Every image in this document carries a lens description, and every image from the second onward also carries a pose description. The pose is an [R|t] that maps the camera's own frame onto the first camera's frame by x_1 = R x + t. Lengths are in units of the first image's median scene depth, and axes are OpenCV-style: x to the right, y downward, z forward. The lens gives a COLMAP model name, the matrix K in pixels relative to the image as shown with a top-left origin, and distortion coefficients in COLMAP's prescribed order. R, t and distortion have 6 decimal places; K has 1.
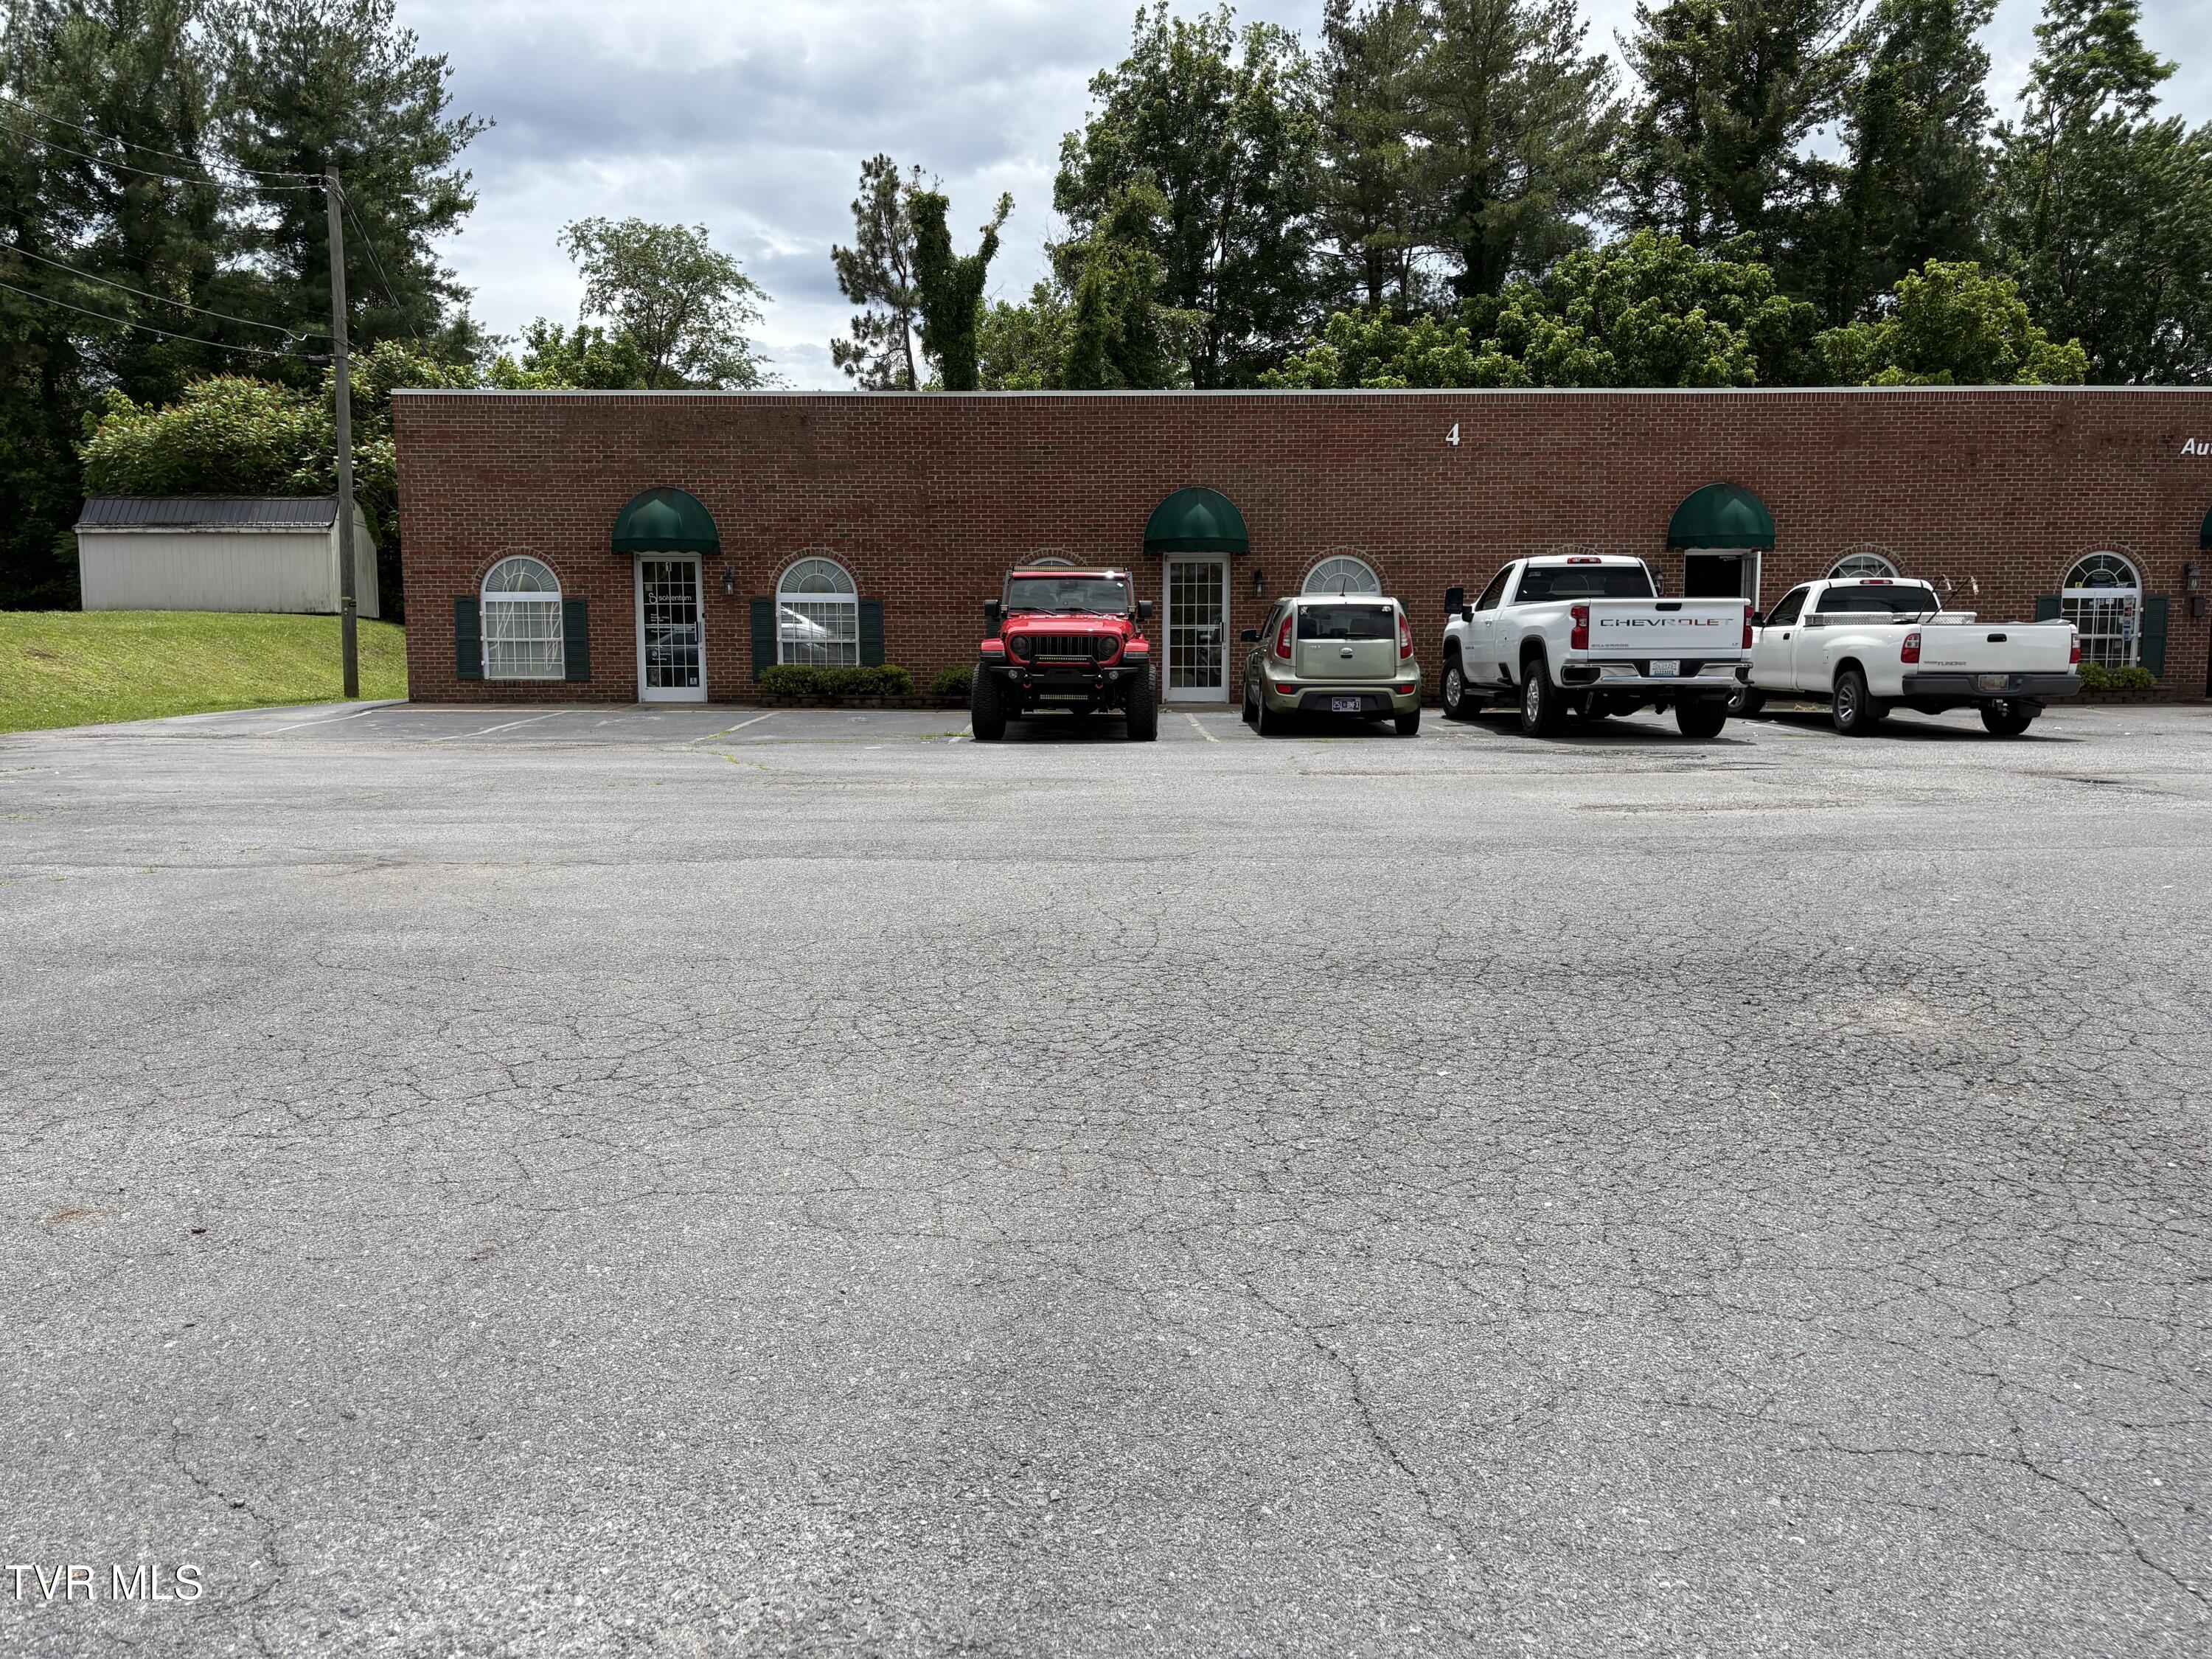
lens RADIAL K [[1670.8, 0, 1091.4], [0, 1670.8, 833.9], [0, 0, 1]] dist [0.045684, -0.041662]
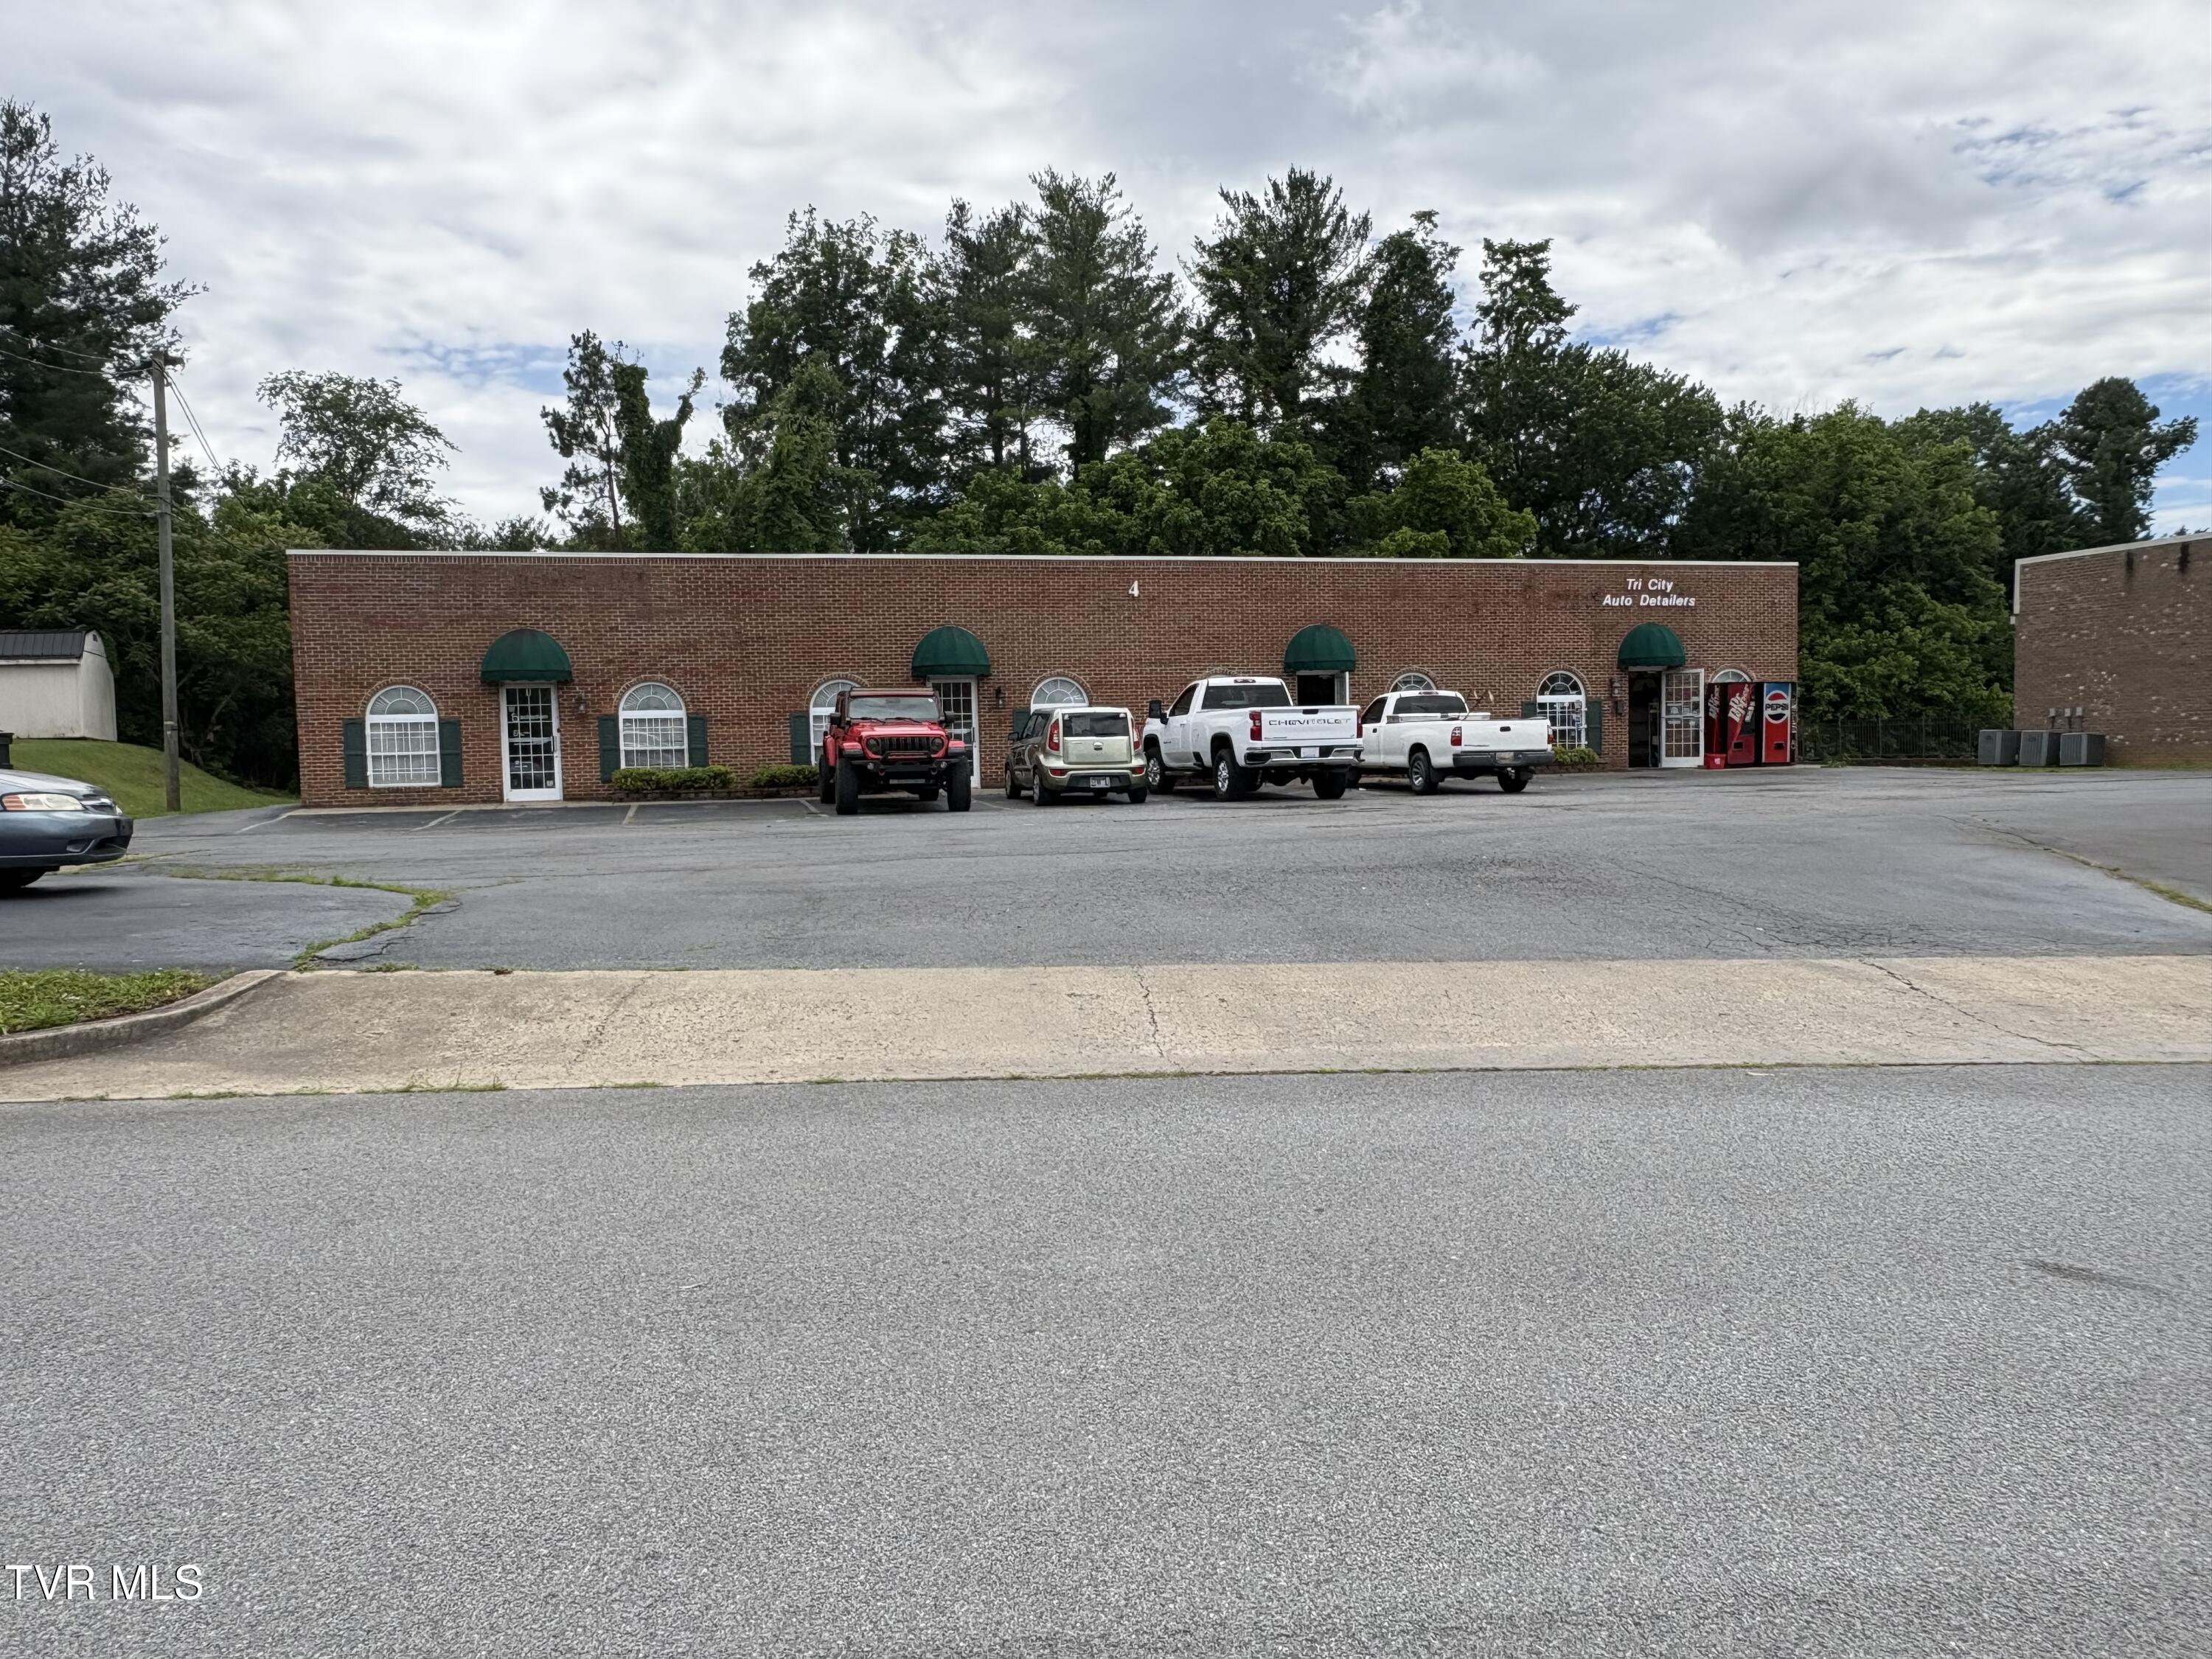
lens RADIAL K [[1585.6, 0, 1098.2], [0, 1585.6, 834.8], [0, 0, 1]] dist [-0.000047, 0.001901]
pose [[0.967665, -0.035211, 0.249770, -0.139006], [0.050214, 0.997280, -0.053949, 0.029458], [-0.247191, 0.064746, 0.966801, -0.223410]]
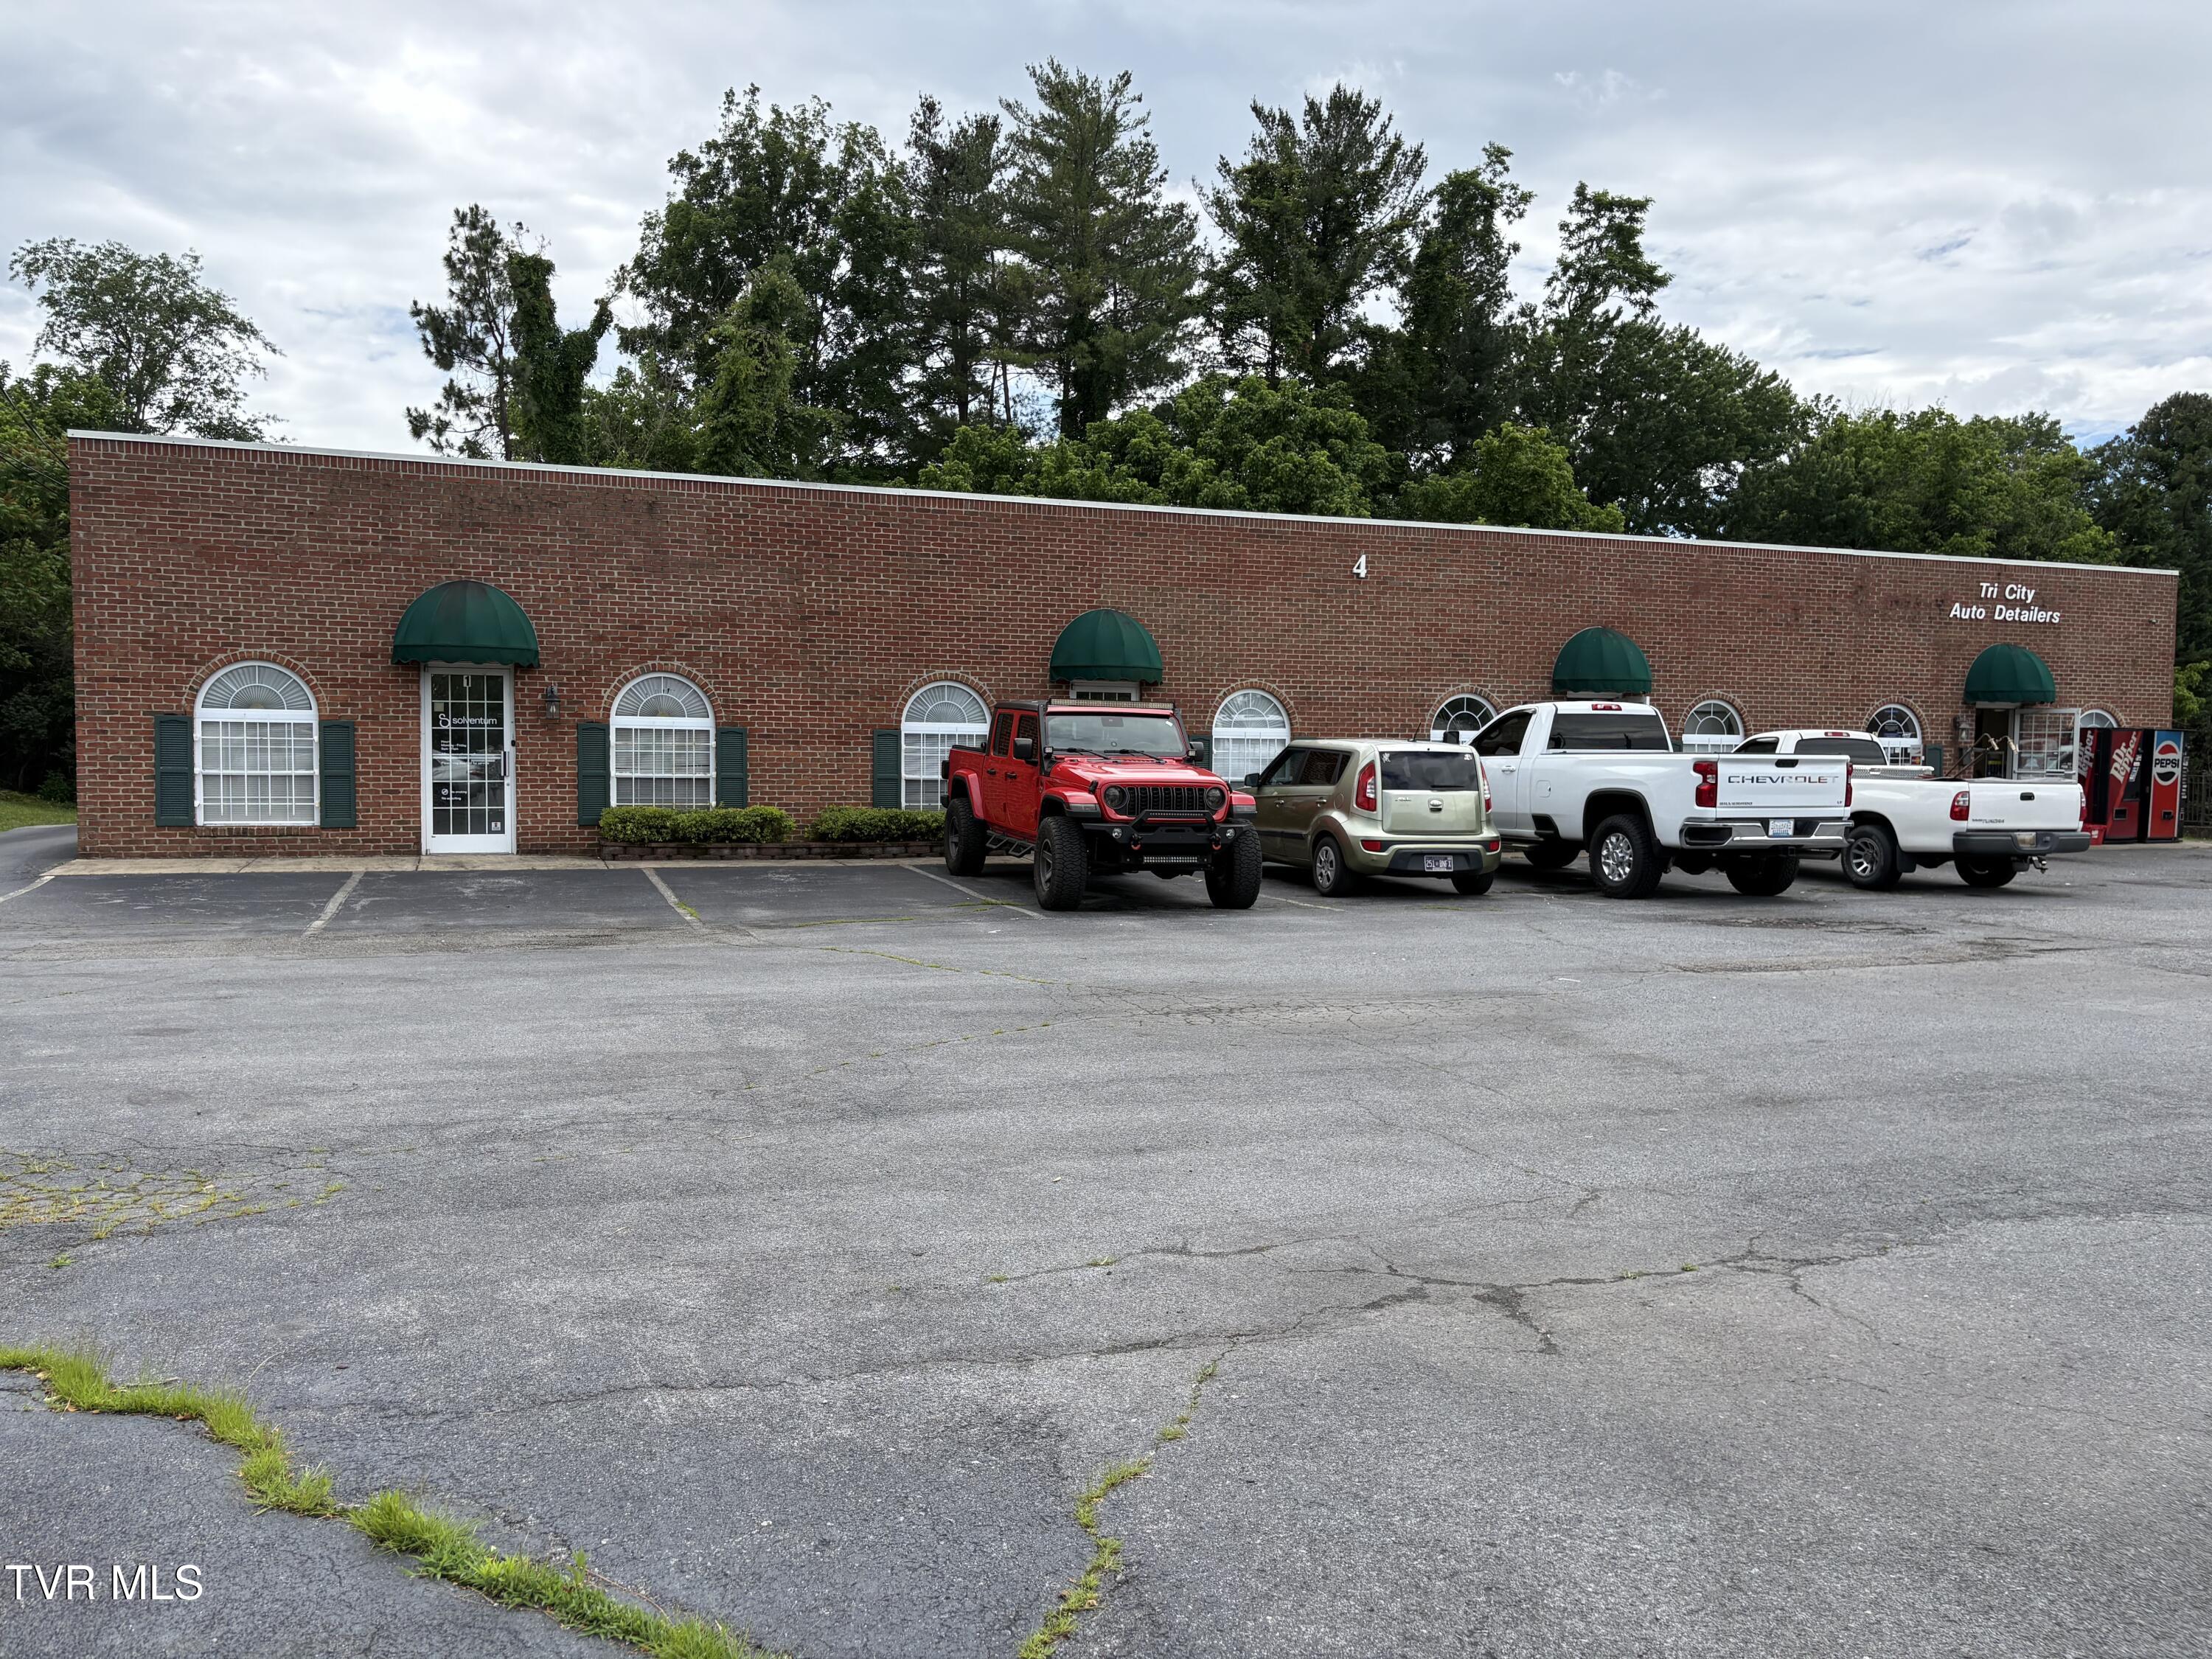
lens RADIAL K [[1676.2, 0, 1109.6], [0, 1676.2, 829.2], [0, 0, 1]] dist [0.060102, -0.059644]
pose [[0.940222, -0.003174, 0.340547, -0.235261], [0.025851, 0.997737, -0.062074, -0.033212], [-0.339579, 0.067167, 0.938176, 0.162773]]
